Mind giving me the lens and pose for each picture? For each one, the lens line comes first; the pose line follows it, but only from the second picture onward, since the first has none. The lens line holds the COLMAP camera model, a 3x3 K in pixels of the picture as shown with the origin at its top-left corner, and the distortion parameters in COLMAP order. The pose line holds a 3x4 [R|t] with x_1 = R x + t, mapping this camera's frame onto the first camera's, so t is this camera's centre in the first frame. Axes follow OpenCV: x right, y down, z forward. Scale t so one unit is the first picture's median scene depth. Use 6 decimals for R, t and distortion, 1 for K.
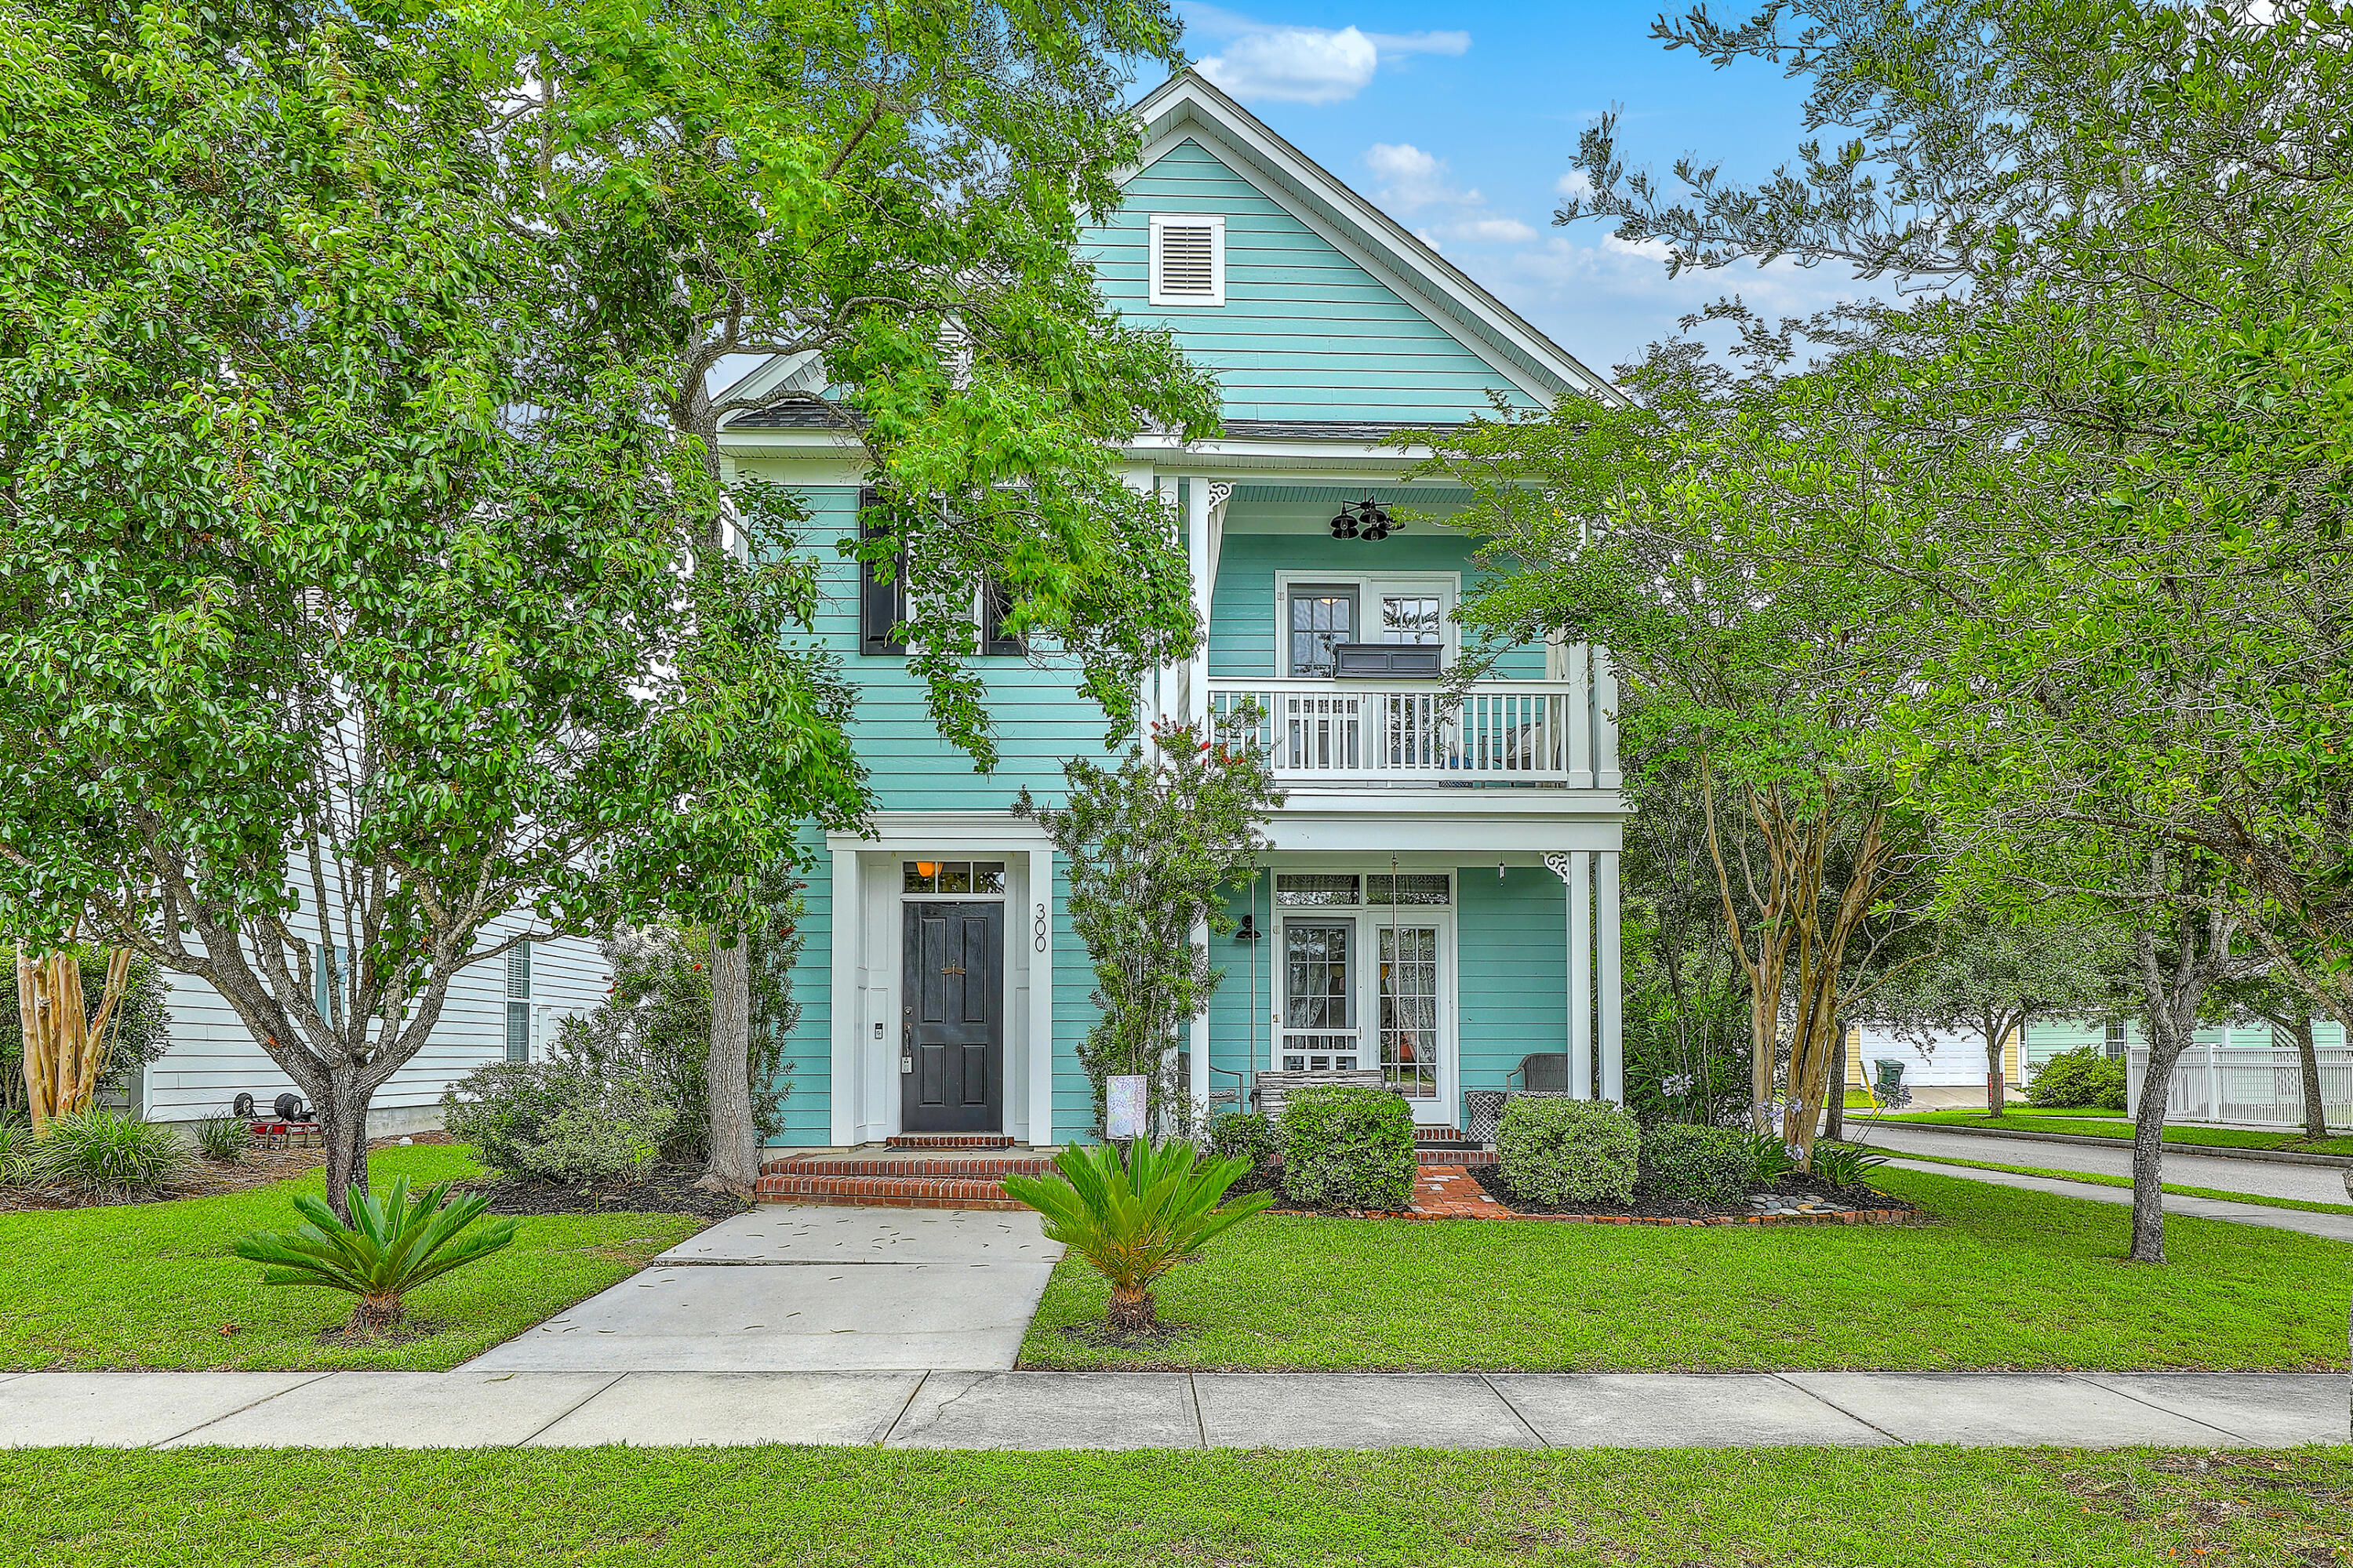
lens RADIAL K [[1402.6, 0, 1182.9], [0, 1402.6, 799.7], [0, 0, 1]] dist [-0.002299, -0.003889]
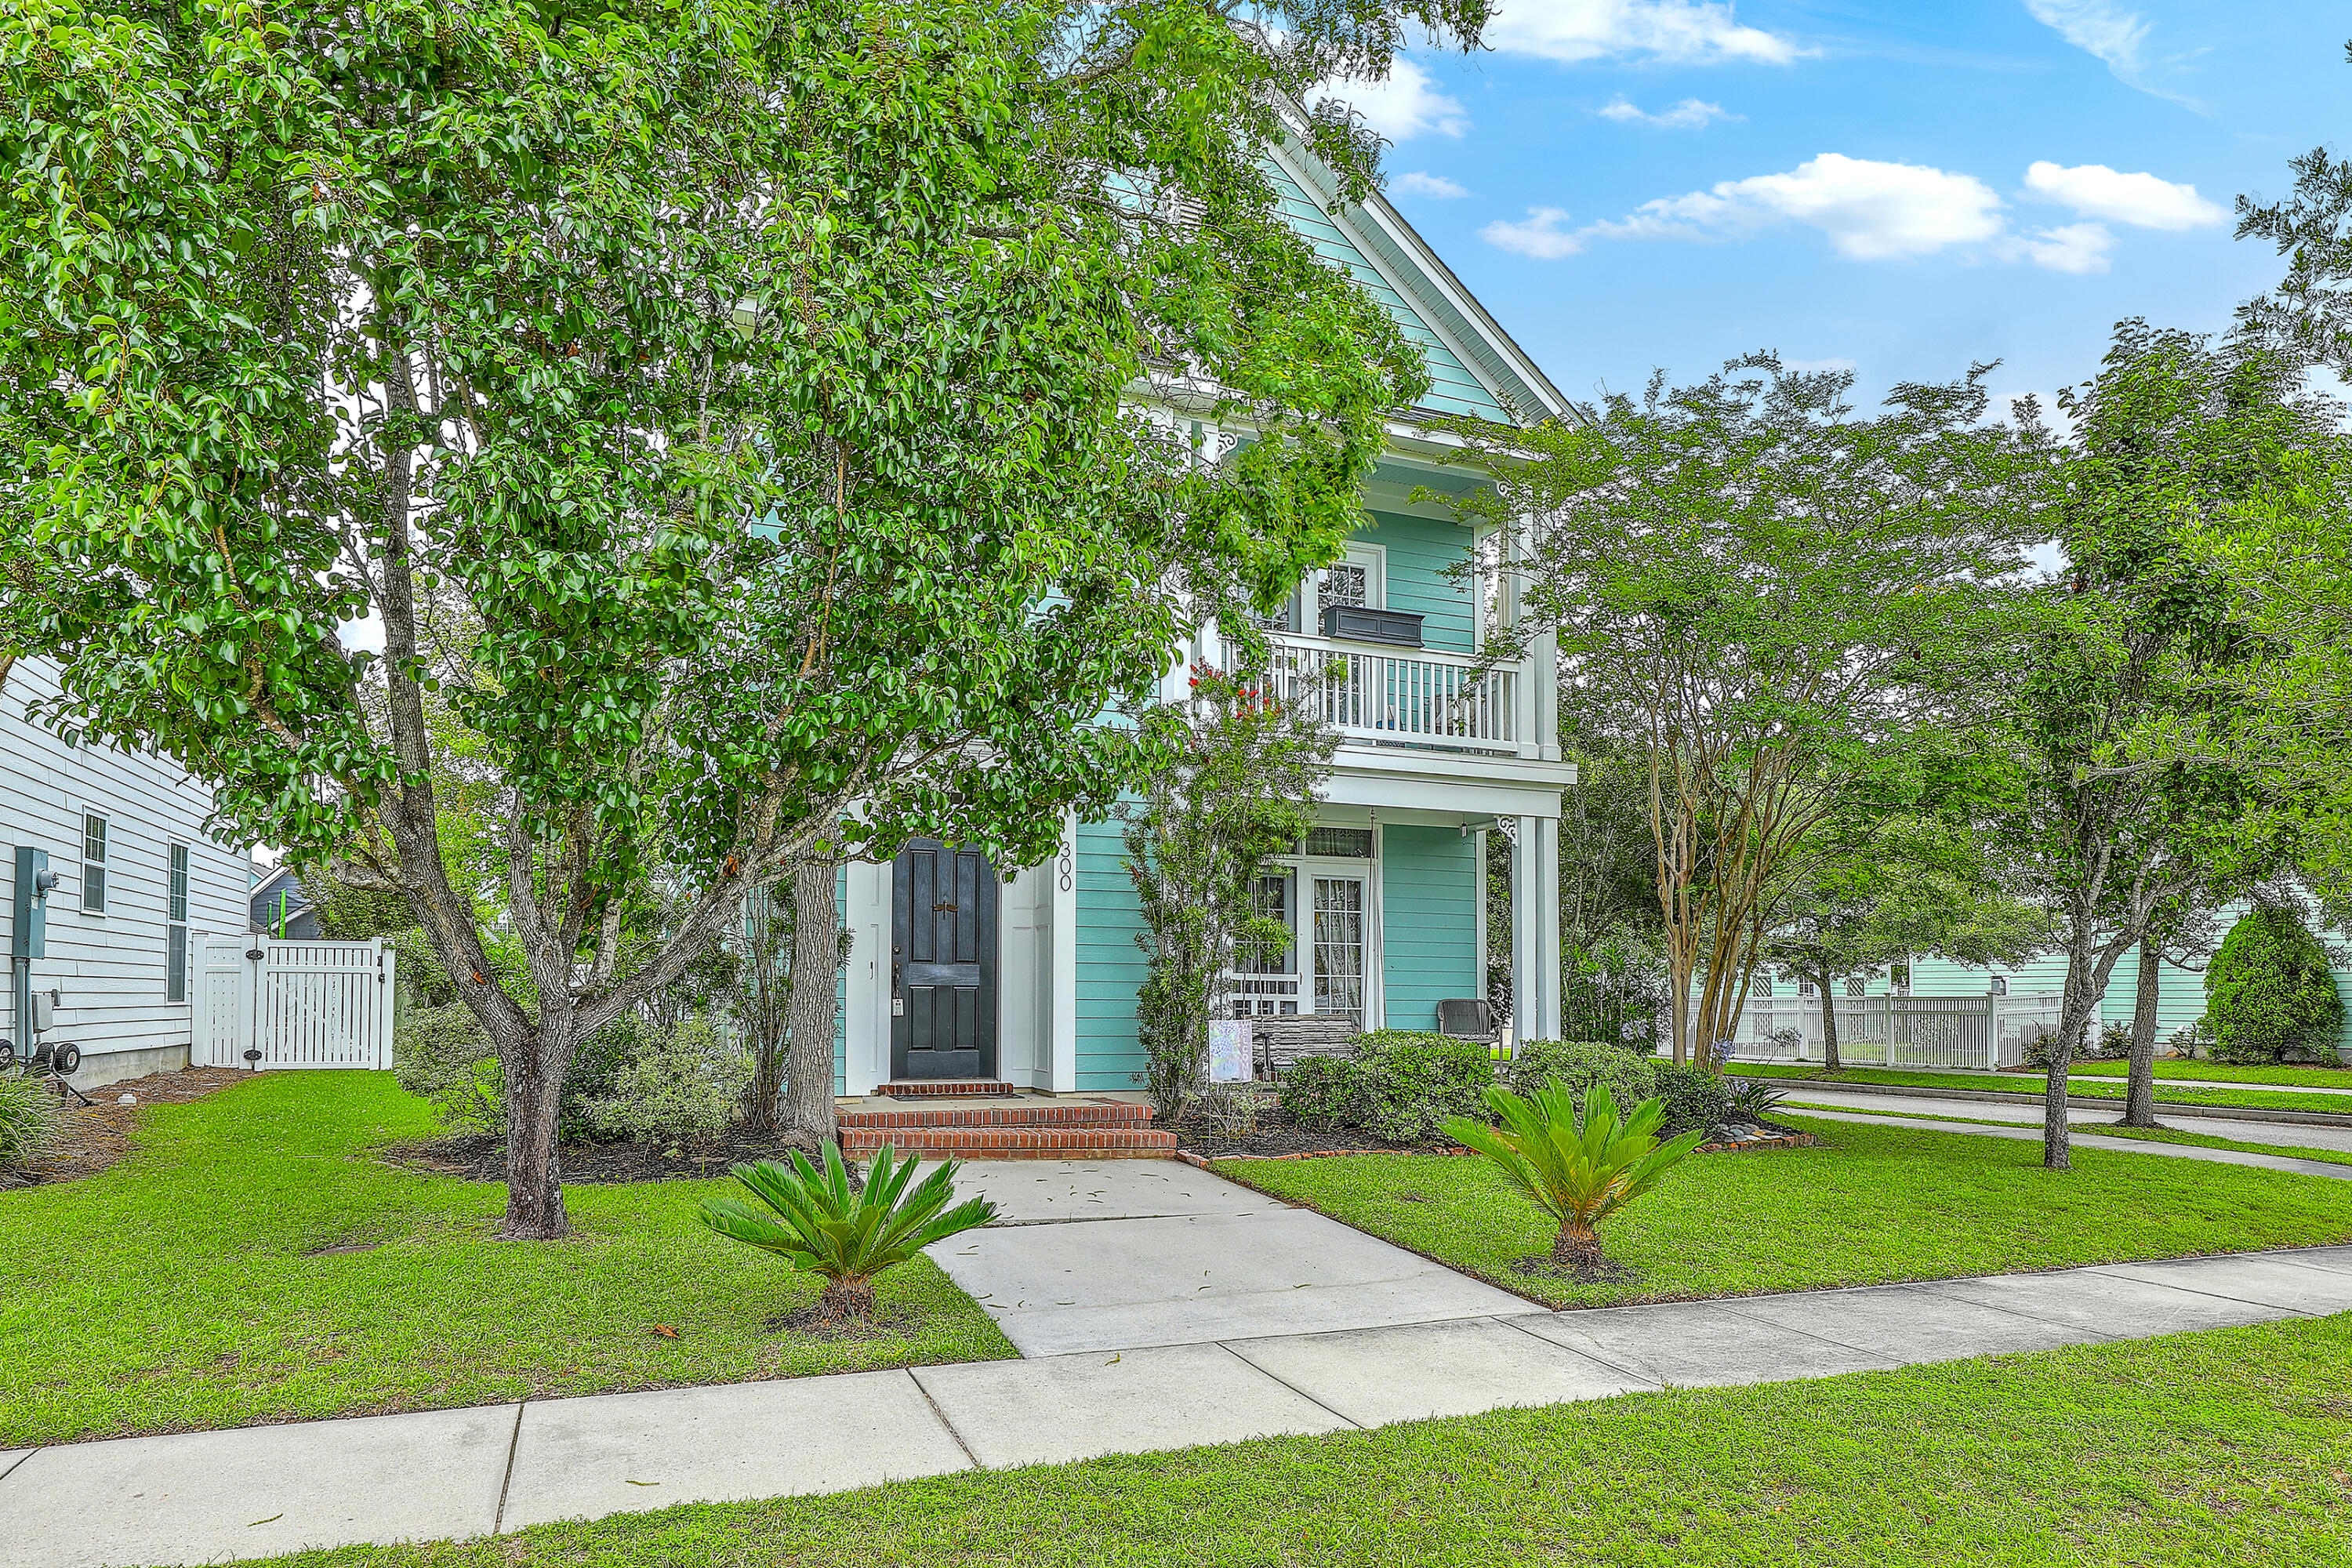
lens RADIAL K [[1401.9, 0, 1186.8], [0, 1401.9, 770.3], [0, 0, 1]] dist [-0.002299, -0.003889]
pose [[0.936759, 0.063025, 0.344253, -0.354020], [-0.070363, 0.997482, 0.008849, 0.010531], [-0.342828, -0.032512, 0.938835, 0.067211]]
